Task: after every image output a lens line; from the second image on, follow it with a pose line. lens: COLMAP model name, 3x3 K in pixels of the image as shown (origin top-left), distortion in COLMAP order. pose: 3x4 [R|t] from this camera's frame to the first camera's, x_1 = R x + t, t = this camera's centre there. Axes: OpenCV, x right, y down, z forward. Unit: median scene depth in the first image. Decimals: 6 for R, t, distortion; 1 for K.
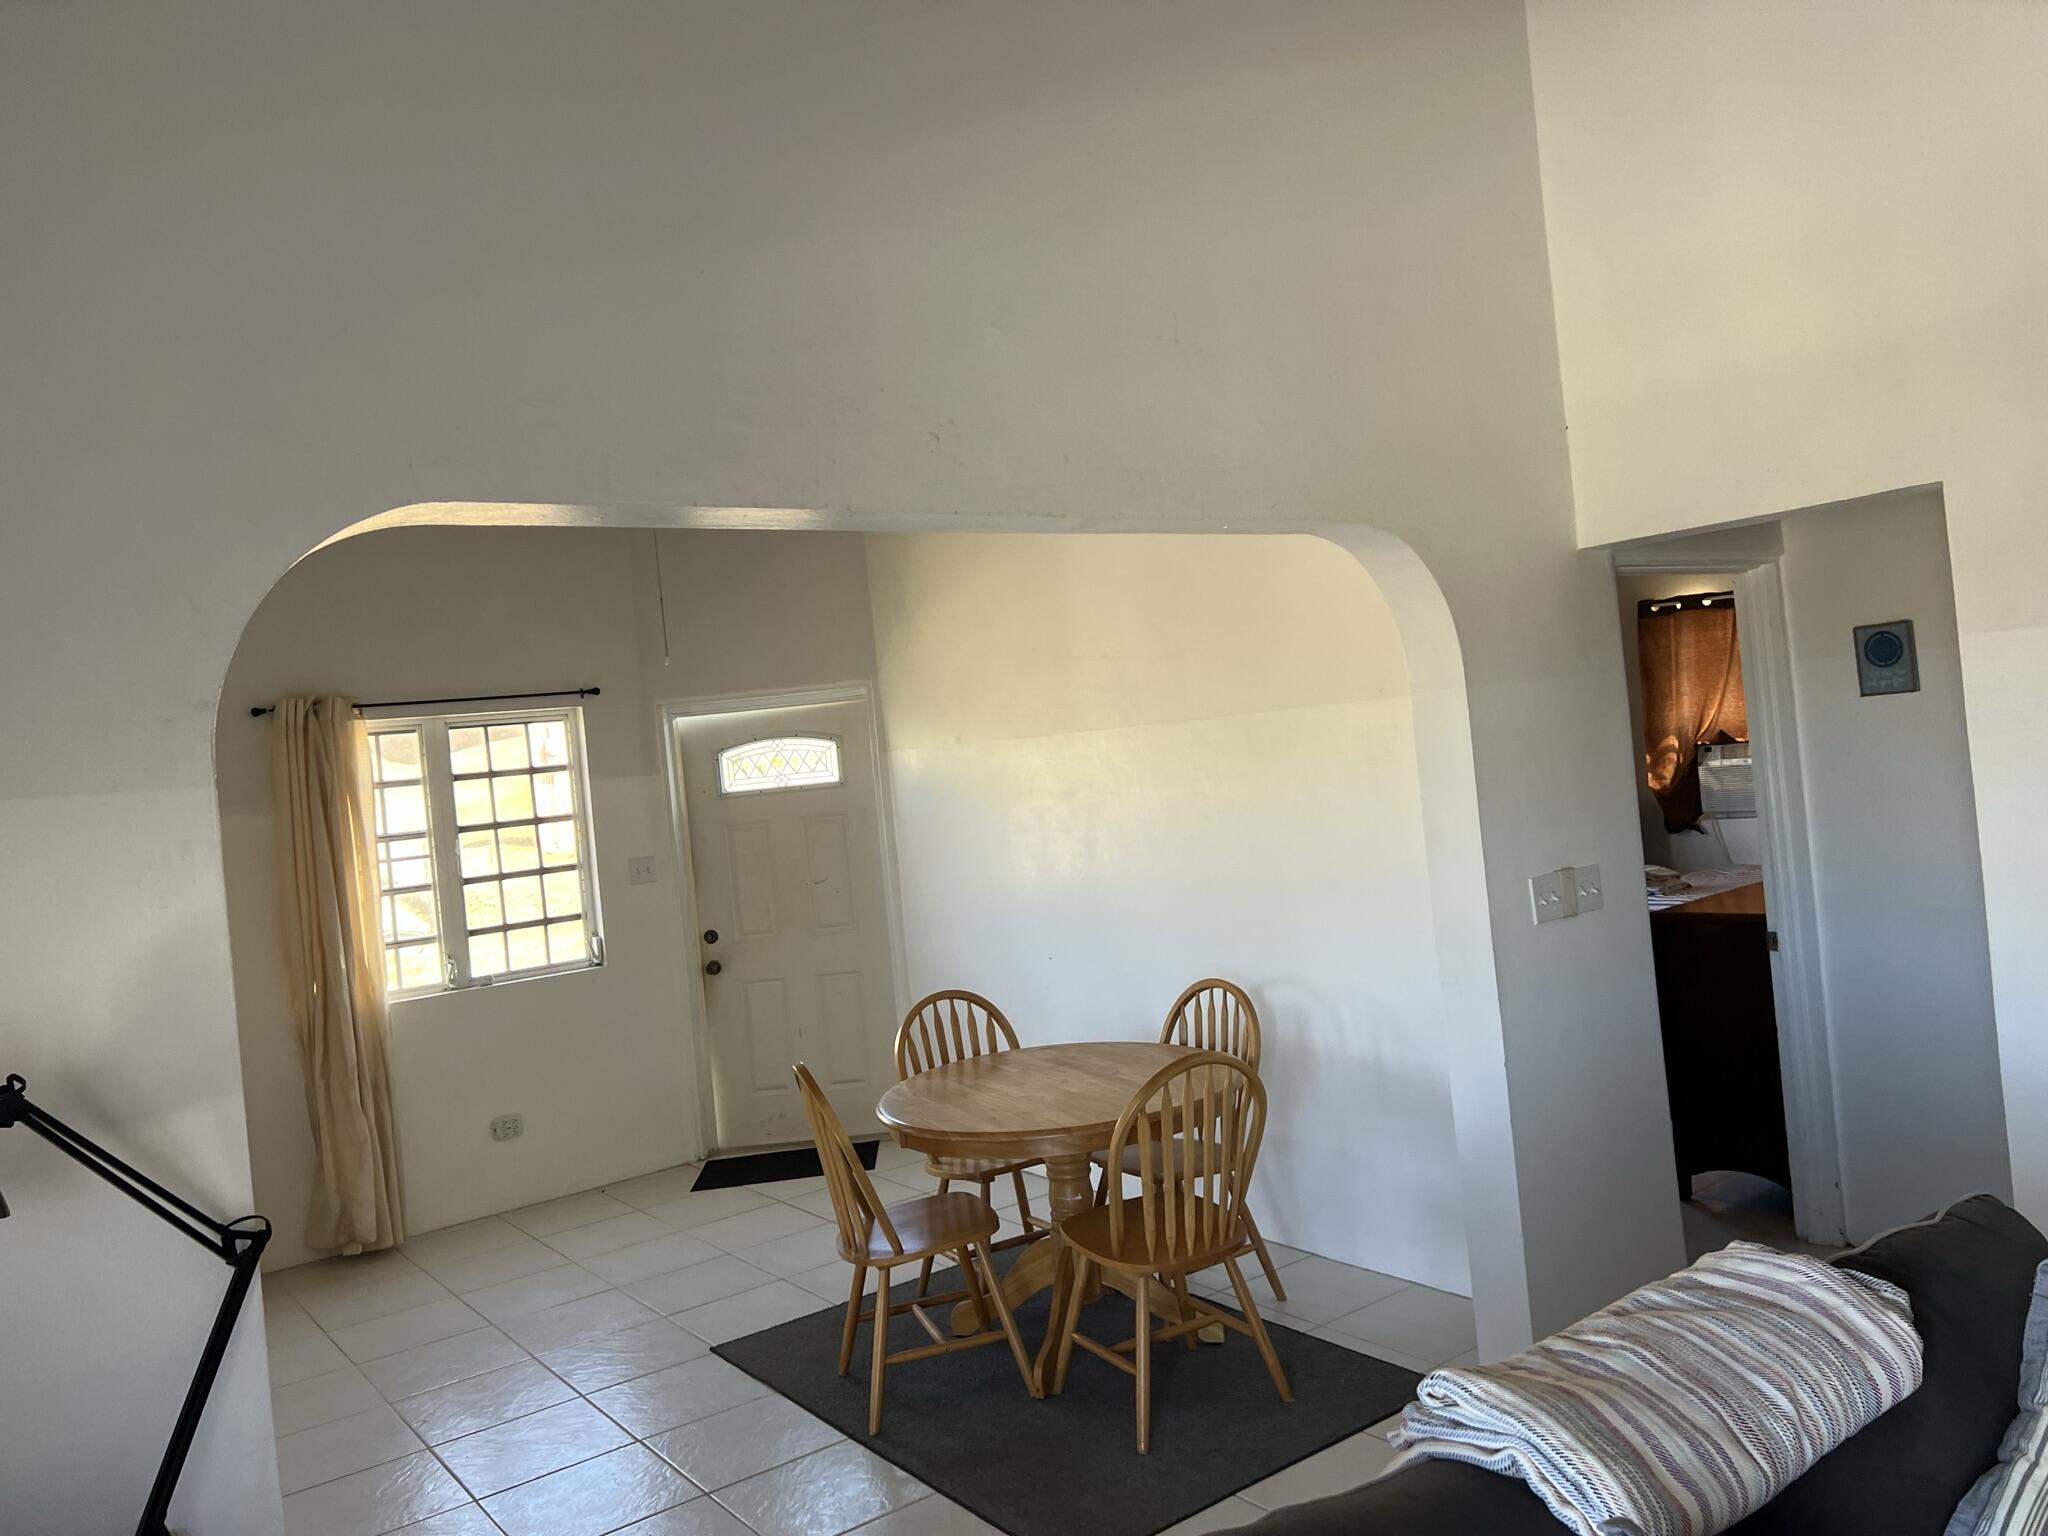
lens RADIAL K [[1517.5, 0, 1024.0], [0, 1517.5, 768.0], [0, 0, 1]] dist [0.076915, -0.113968]
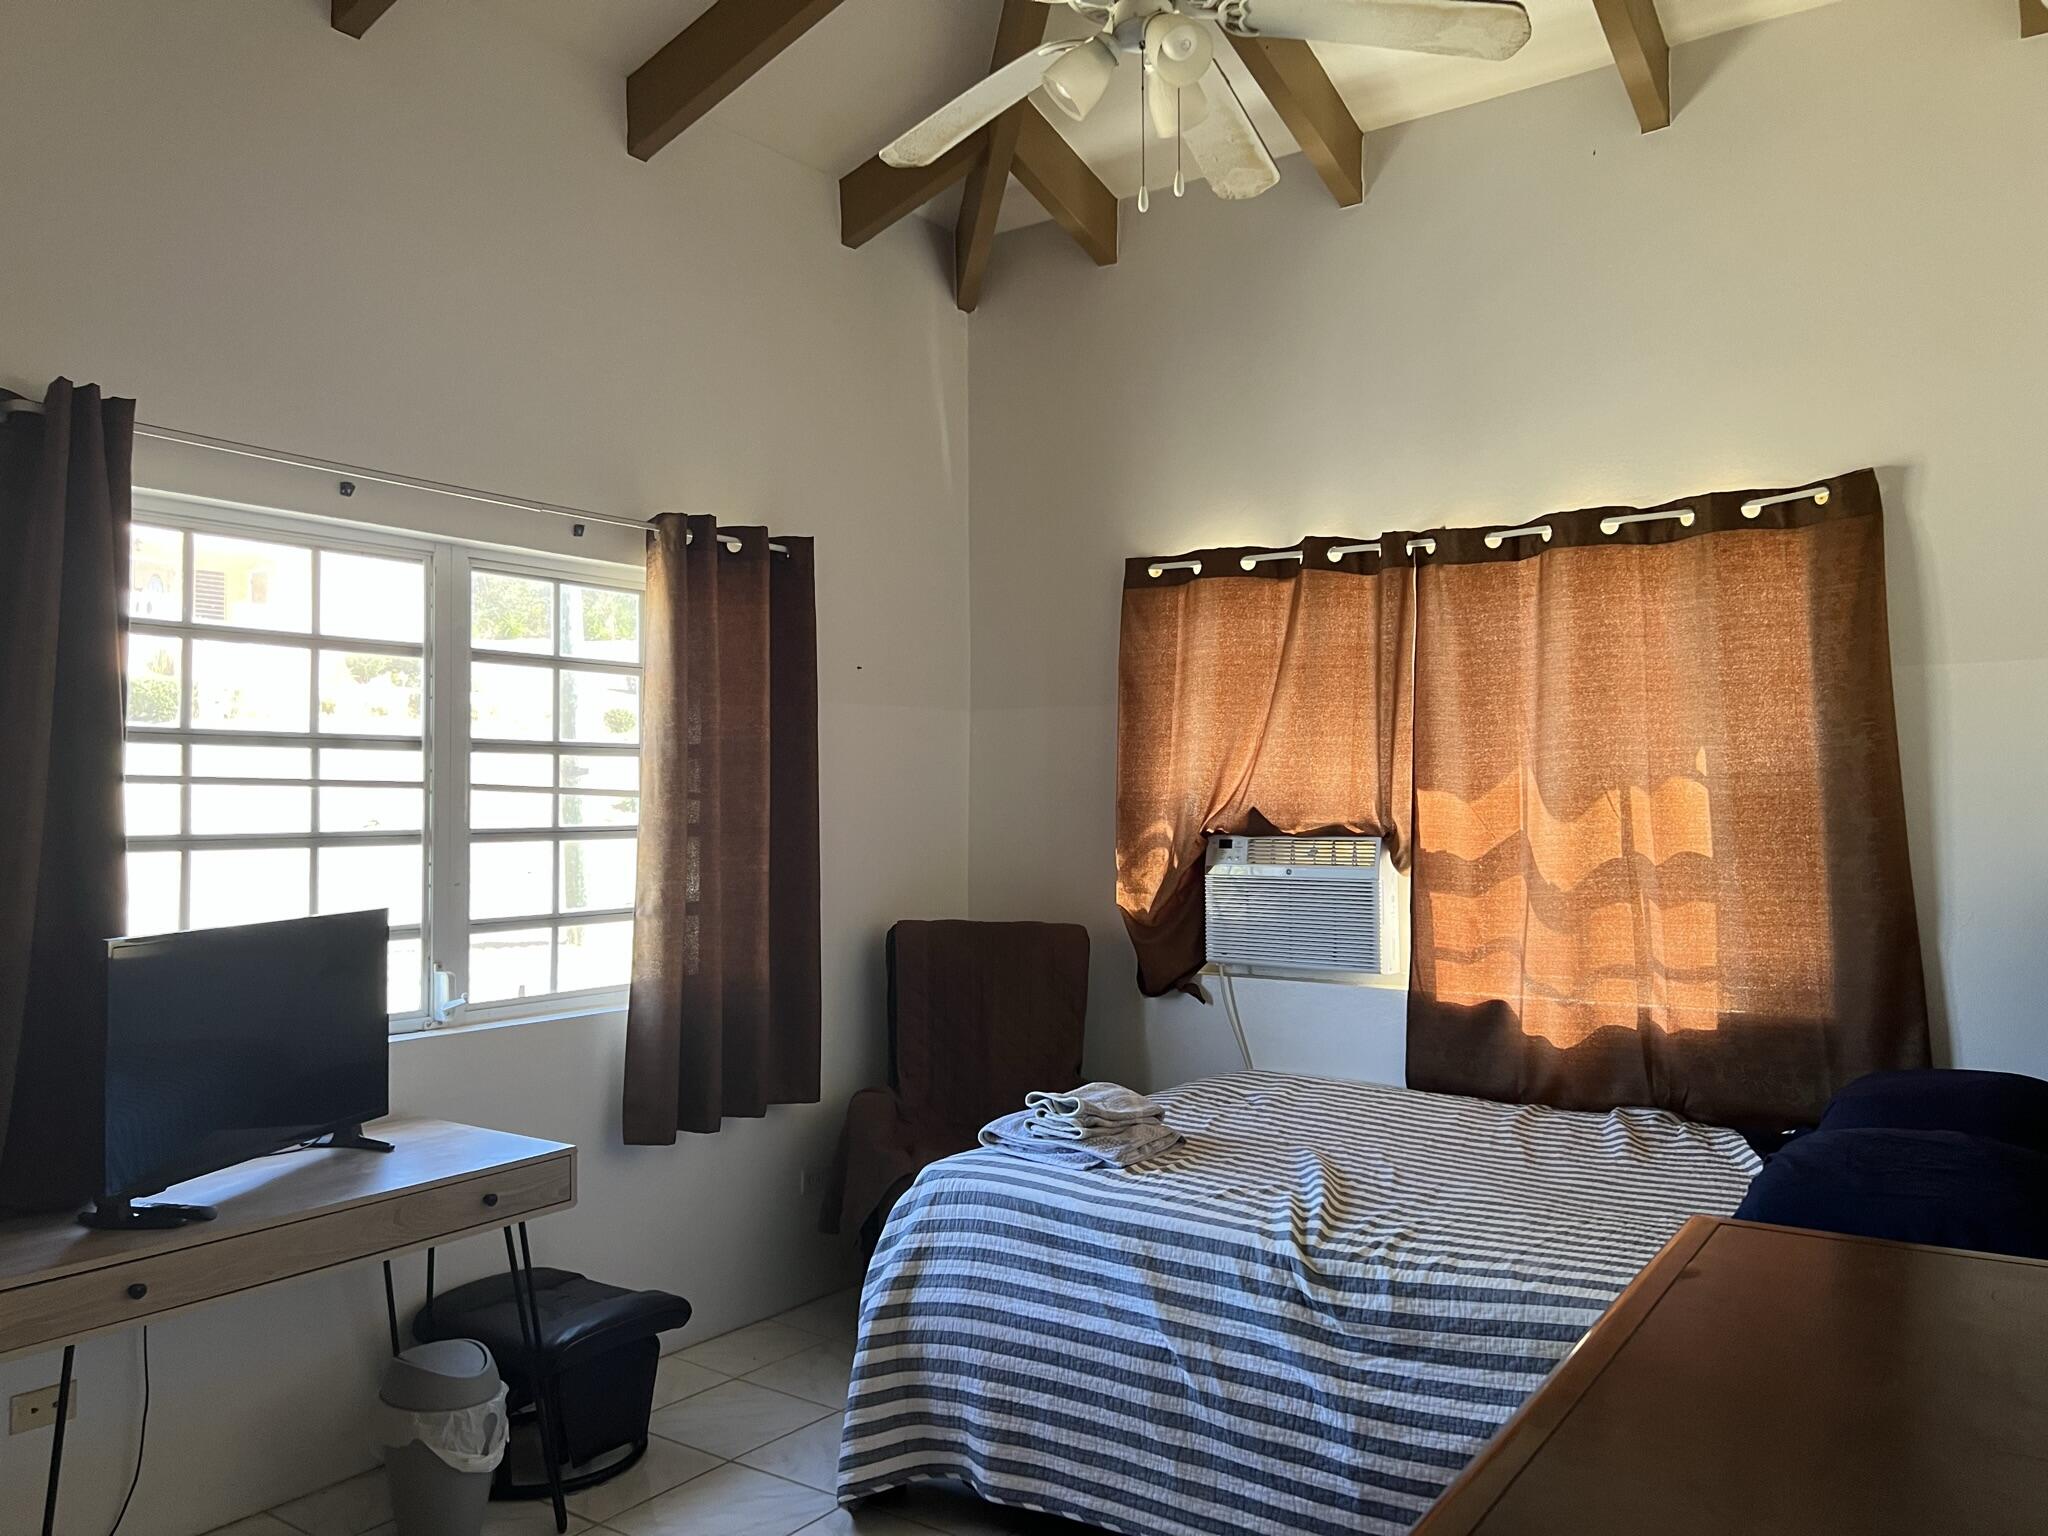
lens RADIAL K [[1517.5, 0, 1024.0], [0, 1517.5, 768.0], [0, 0, 1]] dist [0.076915, -0.113968]
pose [[0.943966, 0.105135, 0.312848, 0.299425], [-0.088459, 0.993819, -0.067071, 0.004418], [-0.317966, 0.035639, 0.947432, 0.734389]]
